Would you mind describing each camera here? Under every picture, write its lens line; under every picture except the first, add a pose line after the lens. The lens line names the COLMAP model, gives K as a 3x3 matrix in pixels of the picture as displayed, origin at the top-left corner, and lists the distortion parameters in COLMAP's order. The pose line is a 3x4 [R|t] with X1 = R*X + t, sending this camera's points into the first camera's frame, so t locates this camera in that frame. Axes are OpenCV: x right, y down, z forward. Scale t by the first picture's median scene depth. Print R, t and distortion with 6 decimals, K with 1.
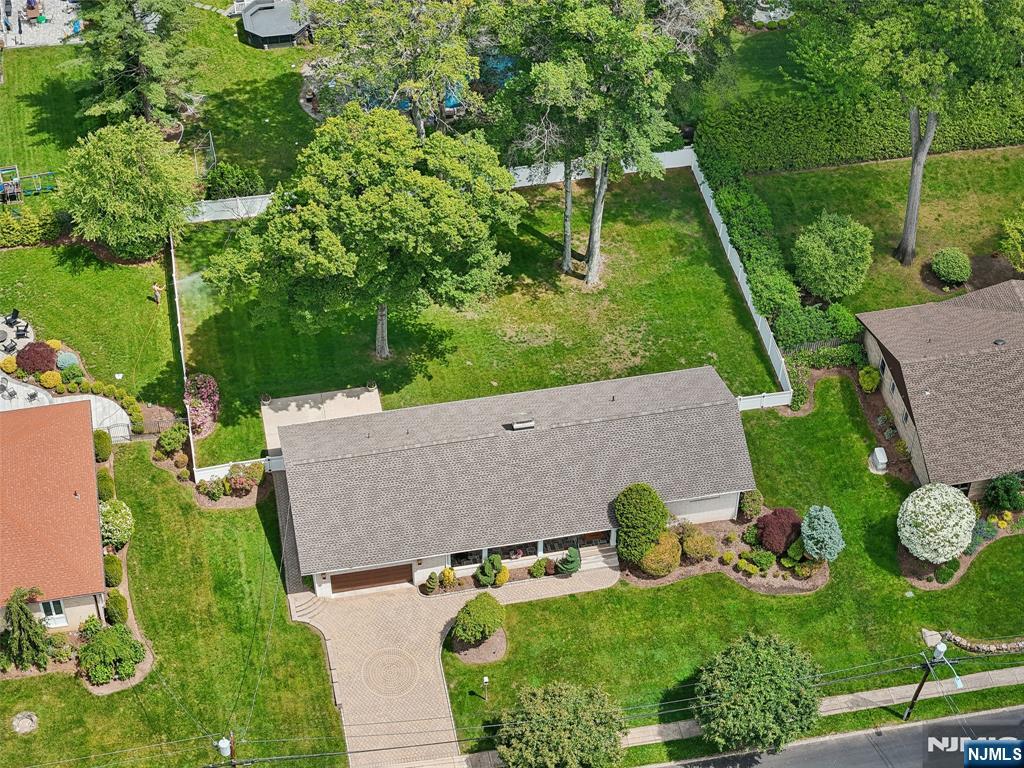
lens RADIAL K [[2042.8, 0, 512.0], [0, 2042.8, 384.0], [0, 0, 1]] dist [-0.100092, 0.005665]
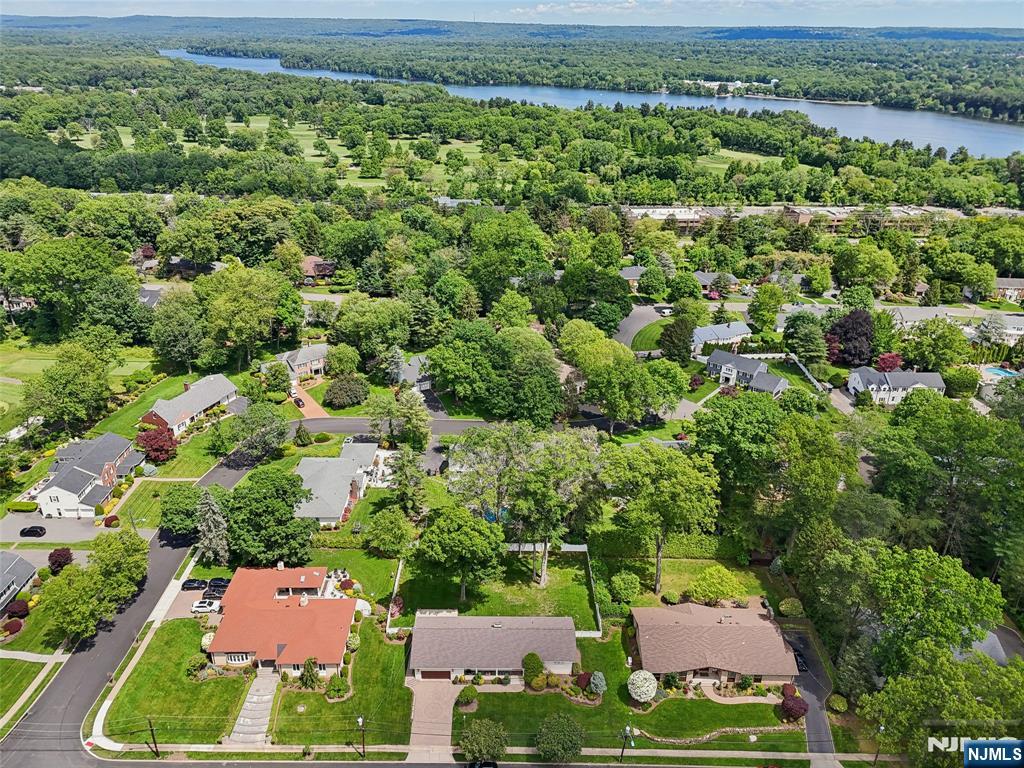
lens RADIAL K [[764.6, 0, 512.0], [0, 764.6, 384.0], [0, 0, 1]] dist [0.046534, -0.001822]
pose [[0.981970, 0.087641, -0.167491, 0.173402], [-0.142163, 0.926373, -0.348744, 0.077955], [0.124595, 0.366267, 0.922130, -0.105946]]
